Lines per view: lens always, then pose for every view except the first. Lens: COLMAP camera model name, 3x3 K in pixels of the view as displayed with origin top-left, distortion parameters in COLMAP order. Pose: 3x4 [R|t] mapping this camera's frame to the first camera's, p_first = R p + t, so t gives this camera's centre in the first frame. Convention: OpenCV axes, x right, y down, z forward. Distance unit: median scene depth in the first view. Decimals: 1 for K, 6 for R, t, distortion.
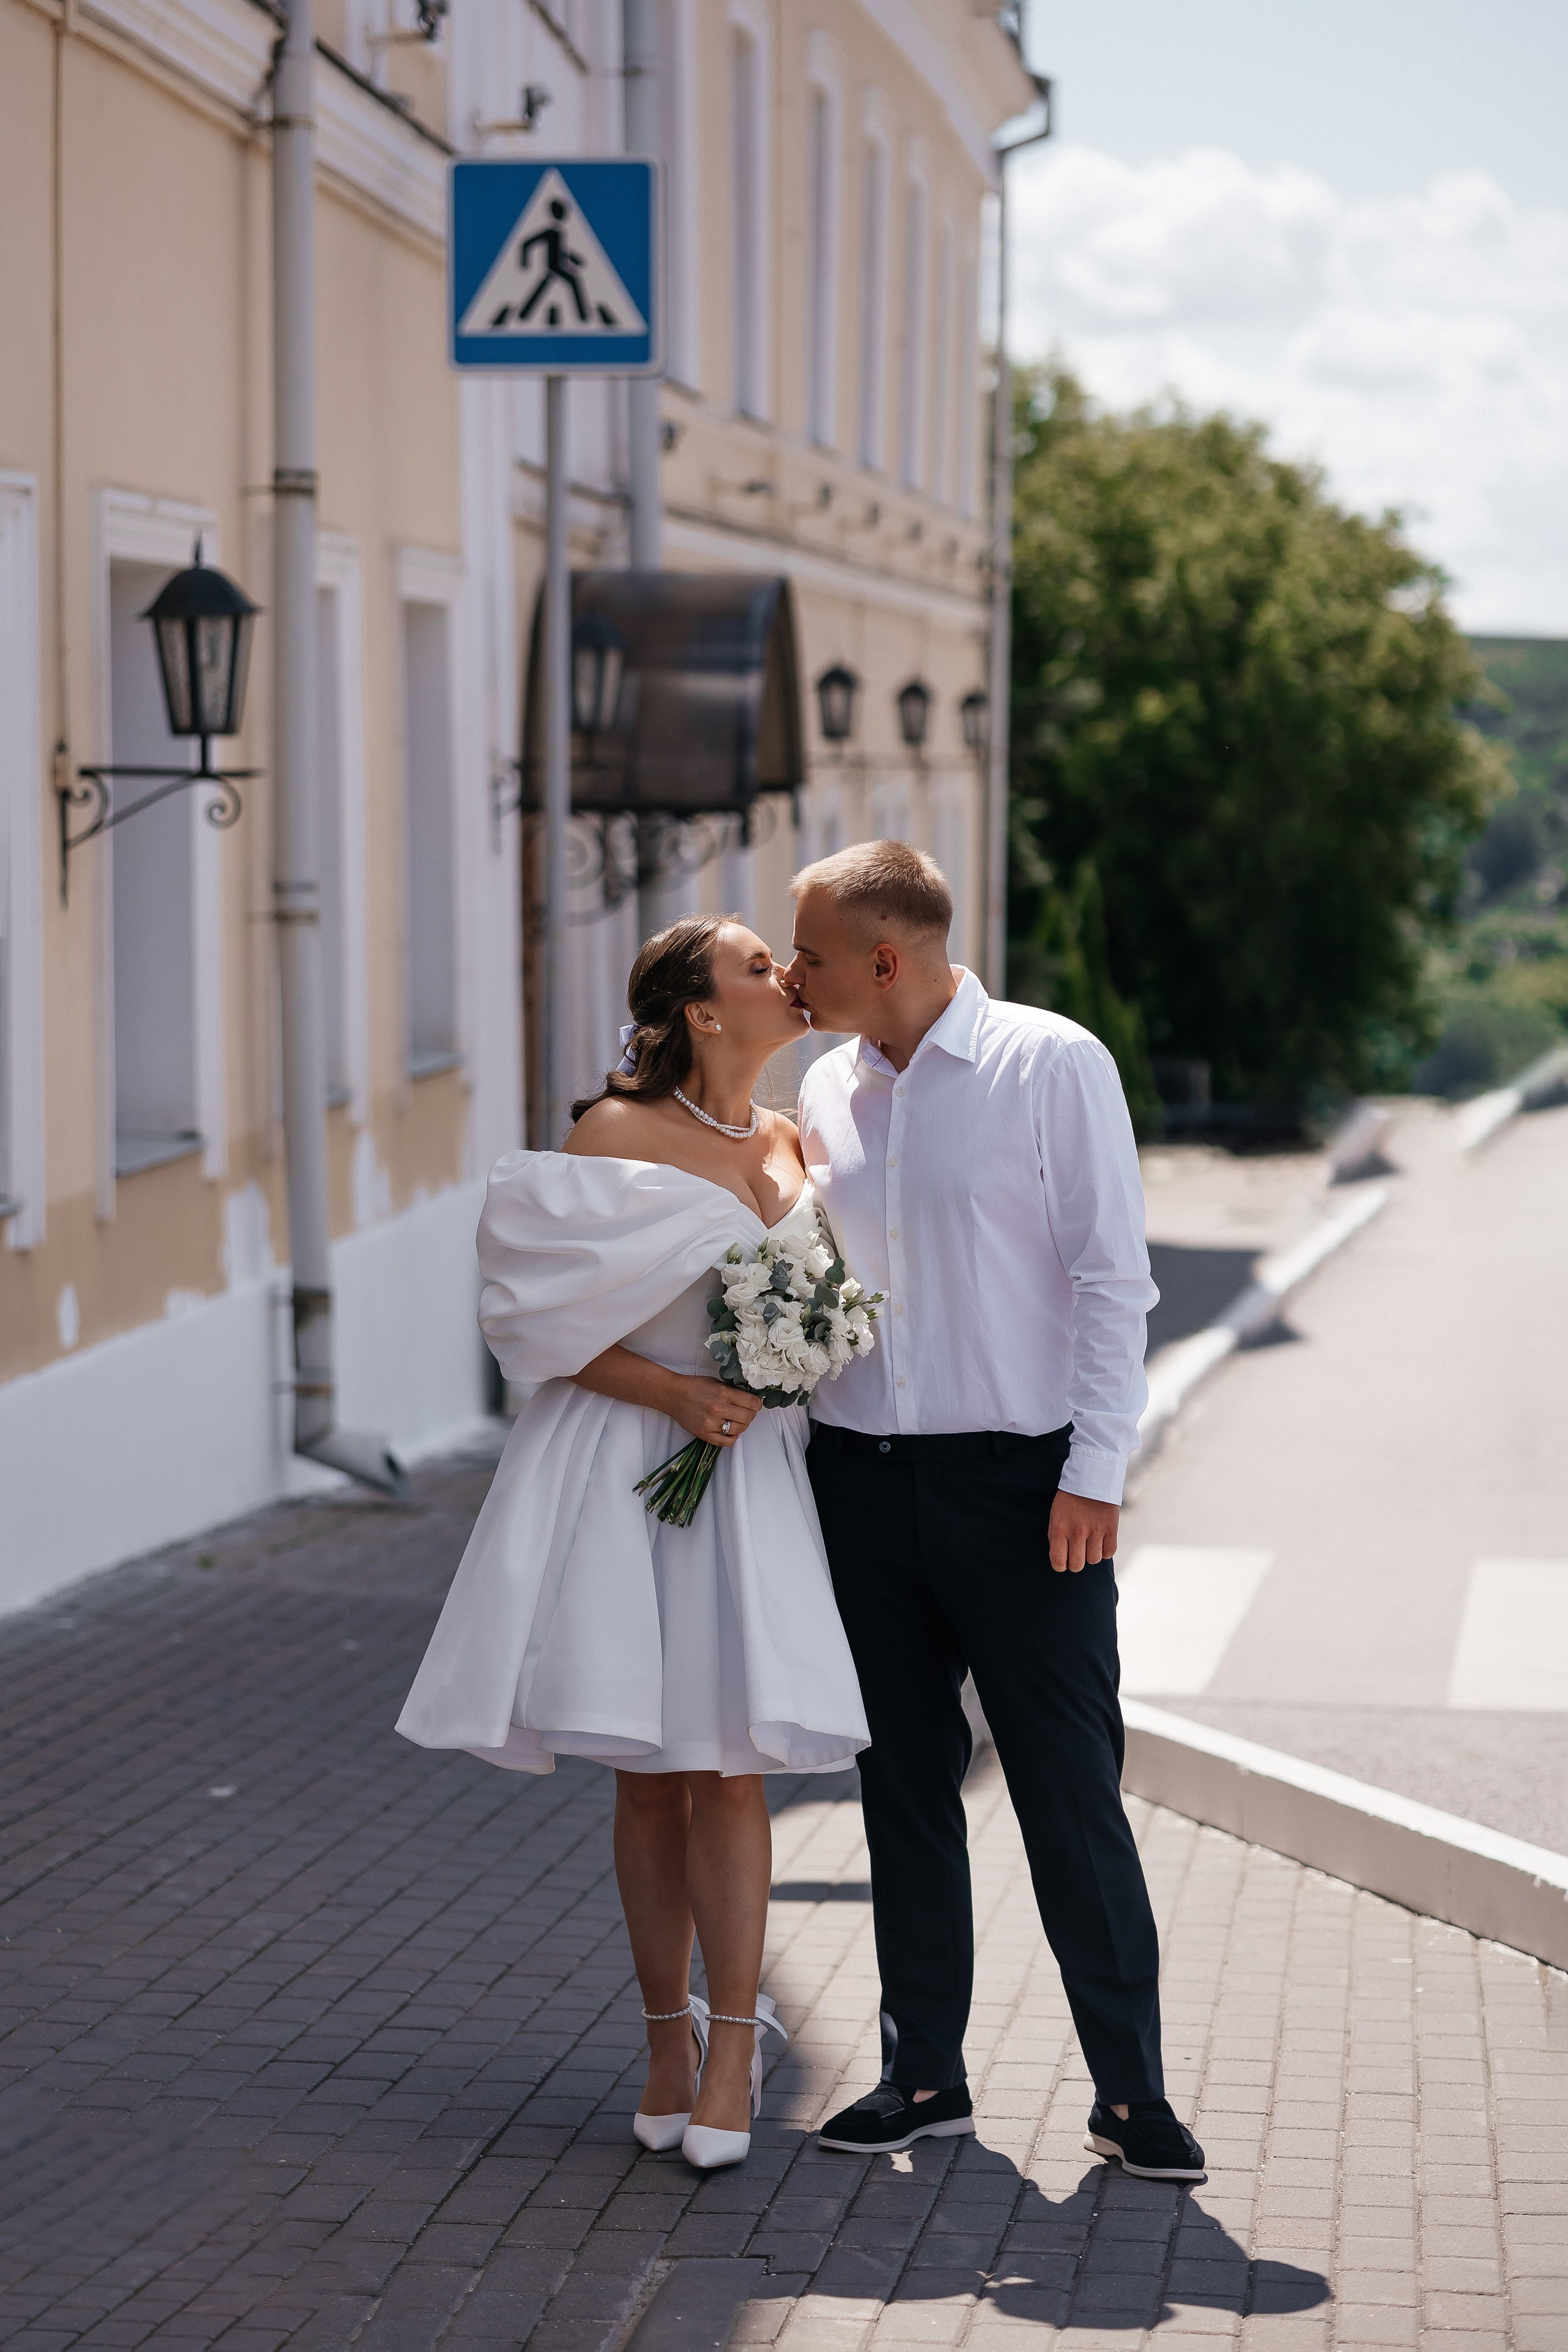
lens RADIAL K [[5807.6, 0, 667.9], [0, 5807.6, 1213.8], [0, 0, 1]] dist [-0.098131, 0.695336]
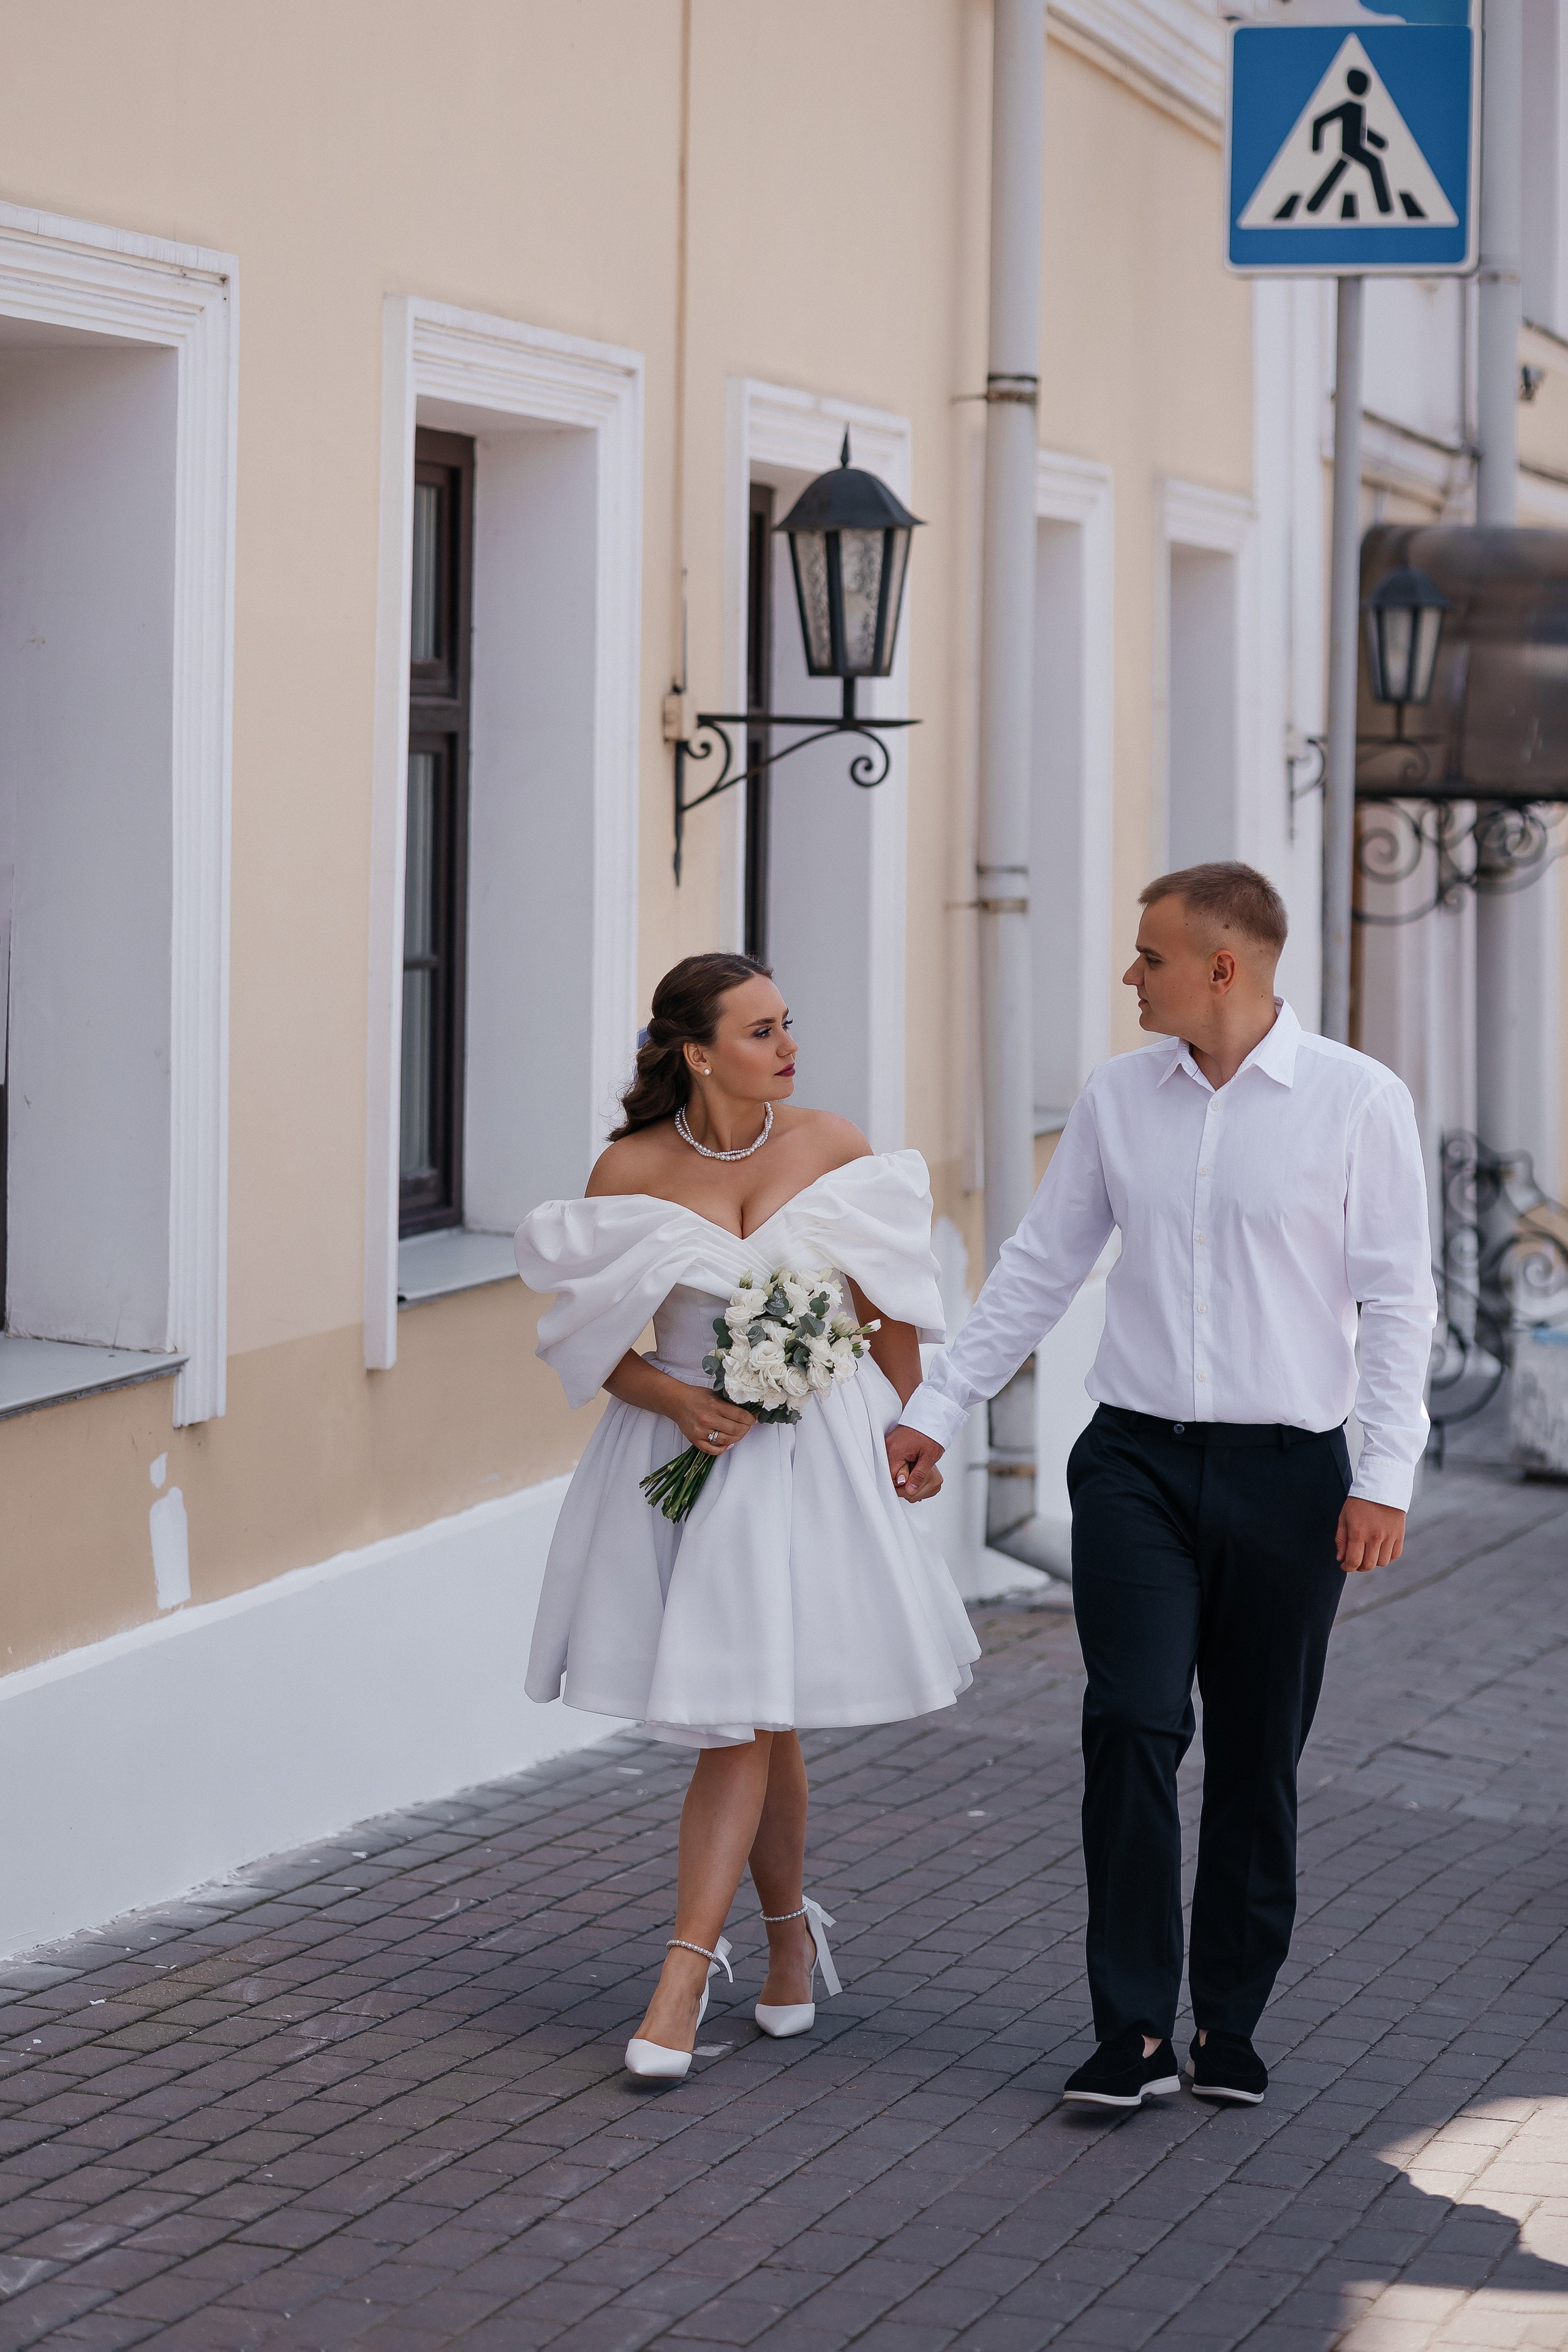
lens RADIAL K [[5768.0, 0, 658.1], [0, 5768.0, 1173.0], [0, 0, 1]] dist [0.030790, -0.069898]
pose [[0.986783, 0.020893, -0.160695, 0.019314], [-0.022386, 0.999721, -0.007483, -0.004488], [0.160494, 0.010981, 0.986976, 0.149294]]
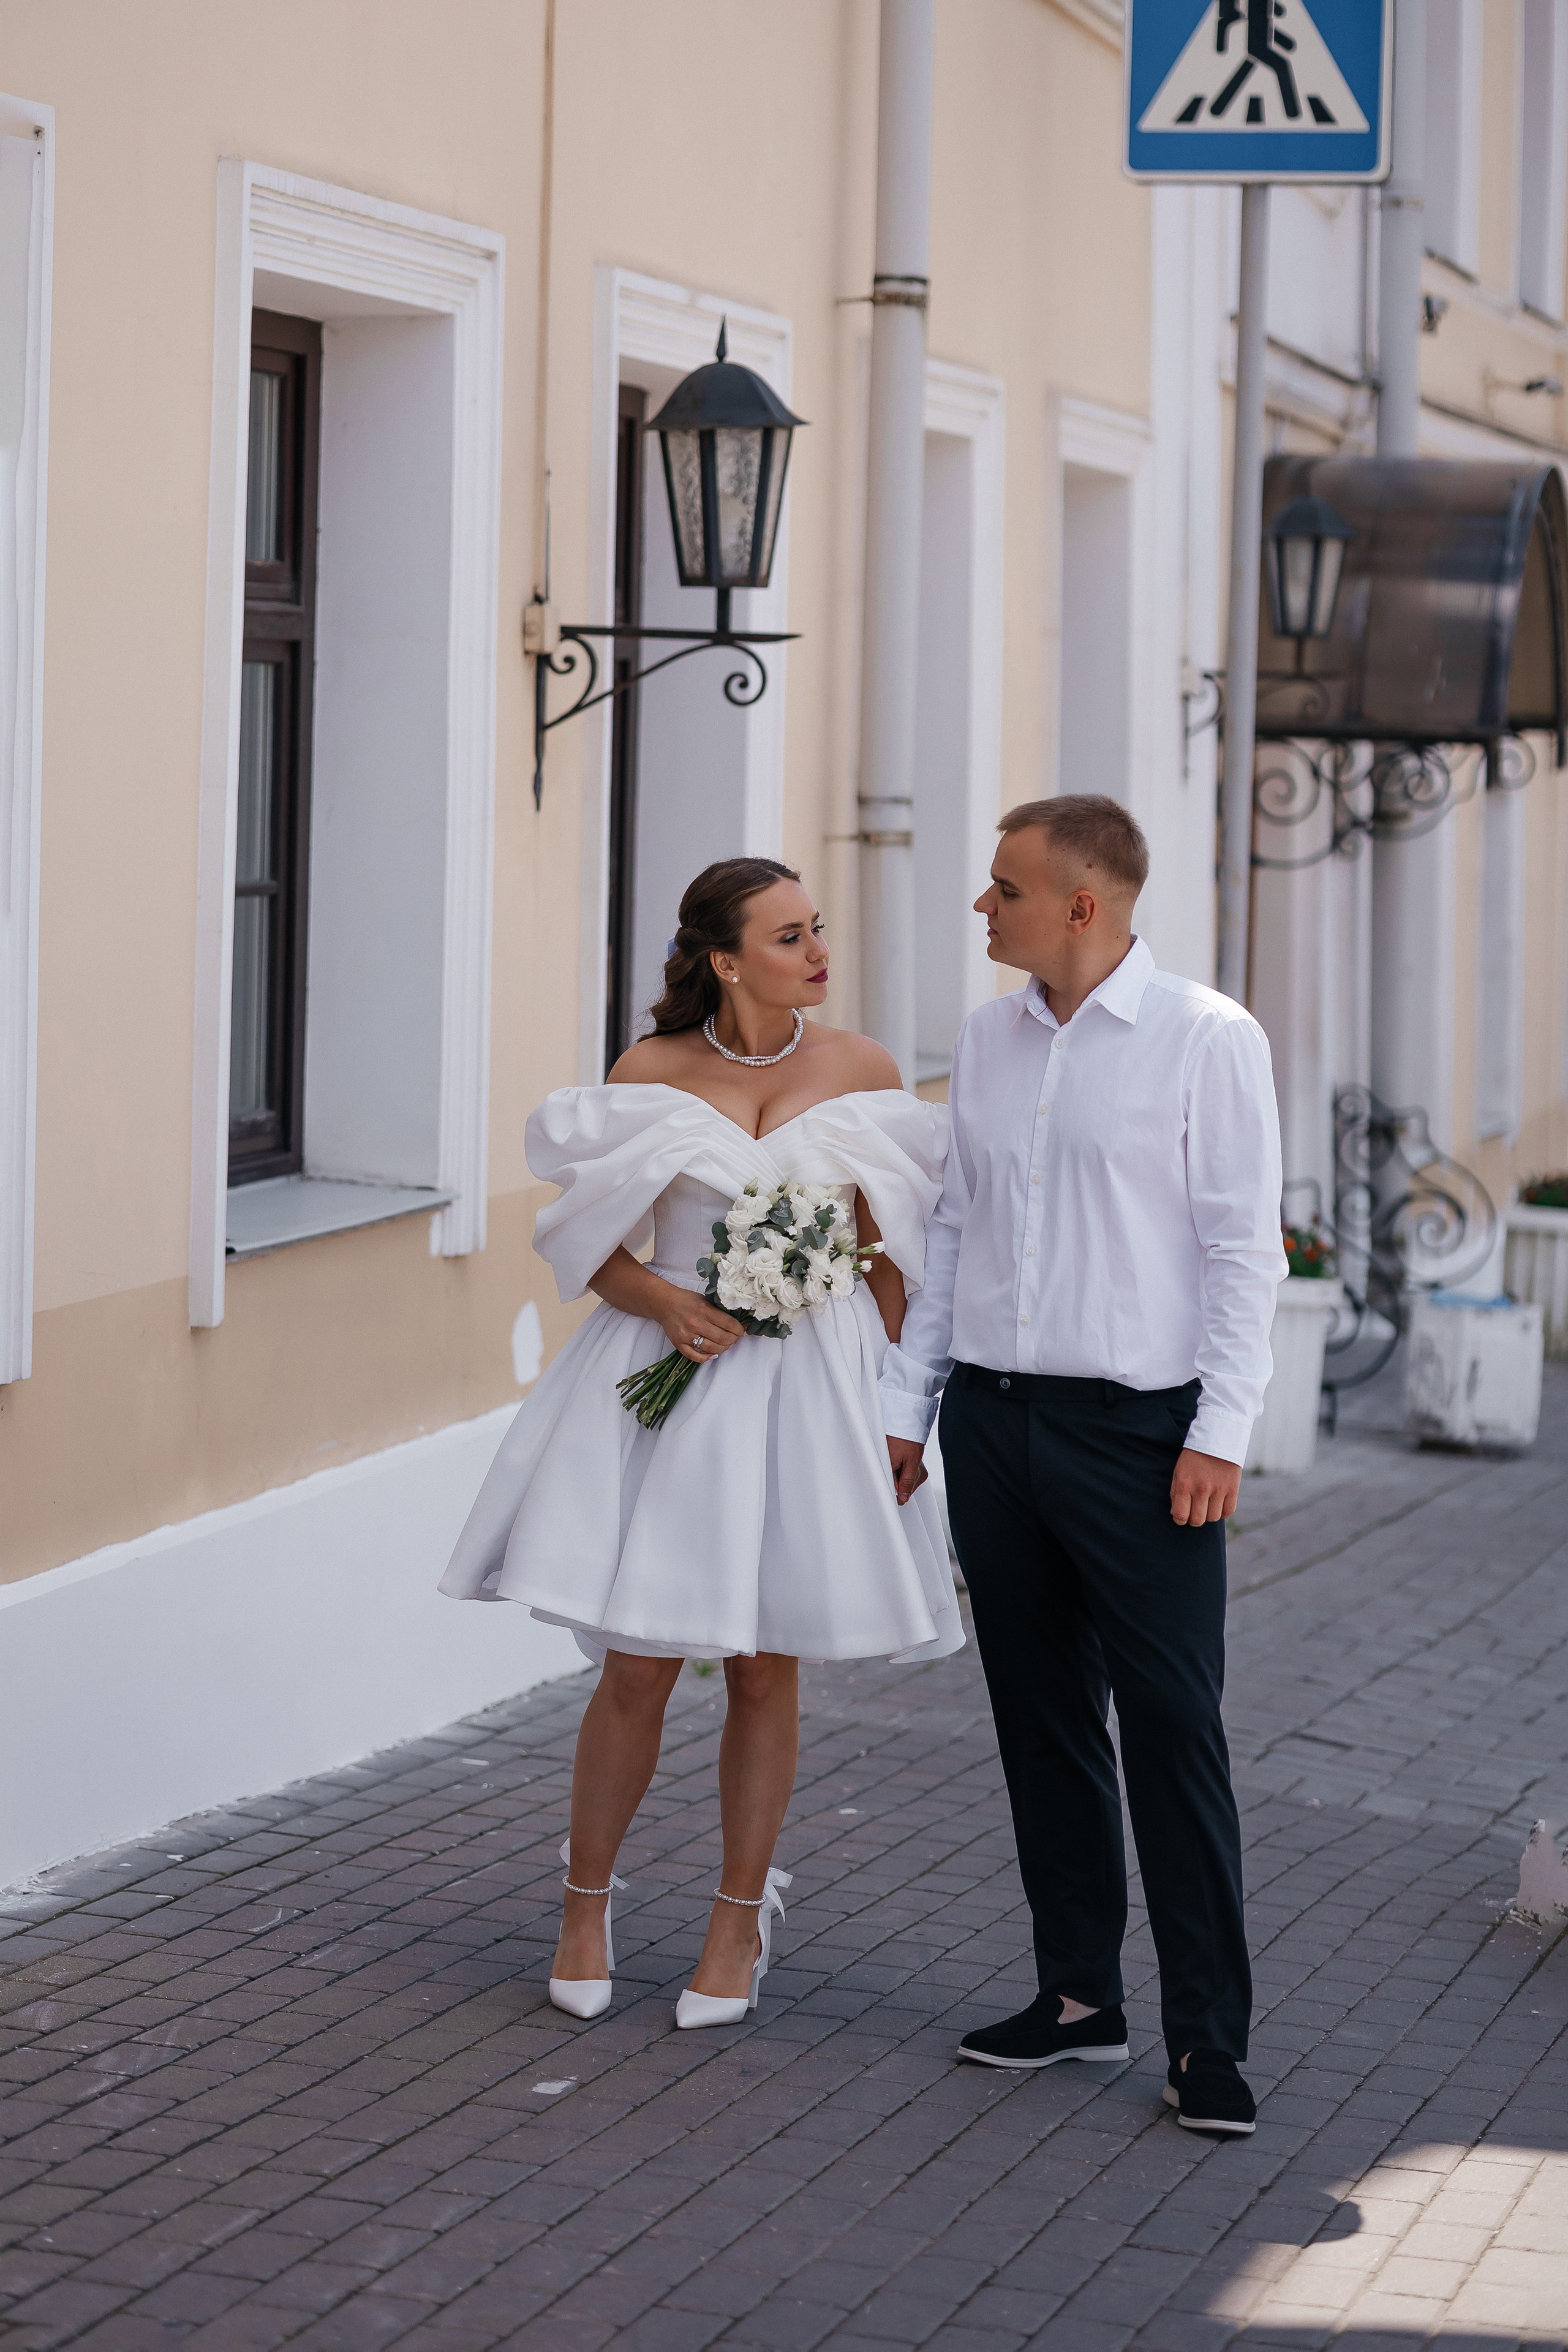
lens RADIAL K [[5807.6, 0, 667.9], [0, 5807.6, 1213.8], [0, 0, 1]] dist [-0.098131, 0.695336]
pose [[0.990015, 0.032506, -0.137165, 0.014954], [-0.031789, 0.999467, 0.007417, -0.004355], [0.137333, -0.002982, 0.990520, 0.188165]]
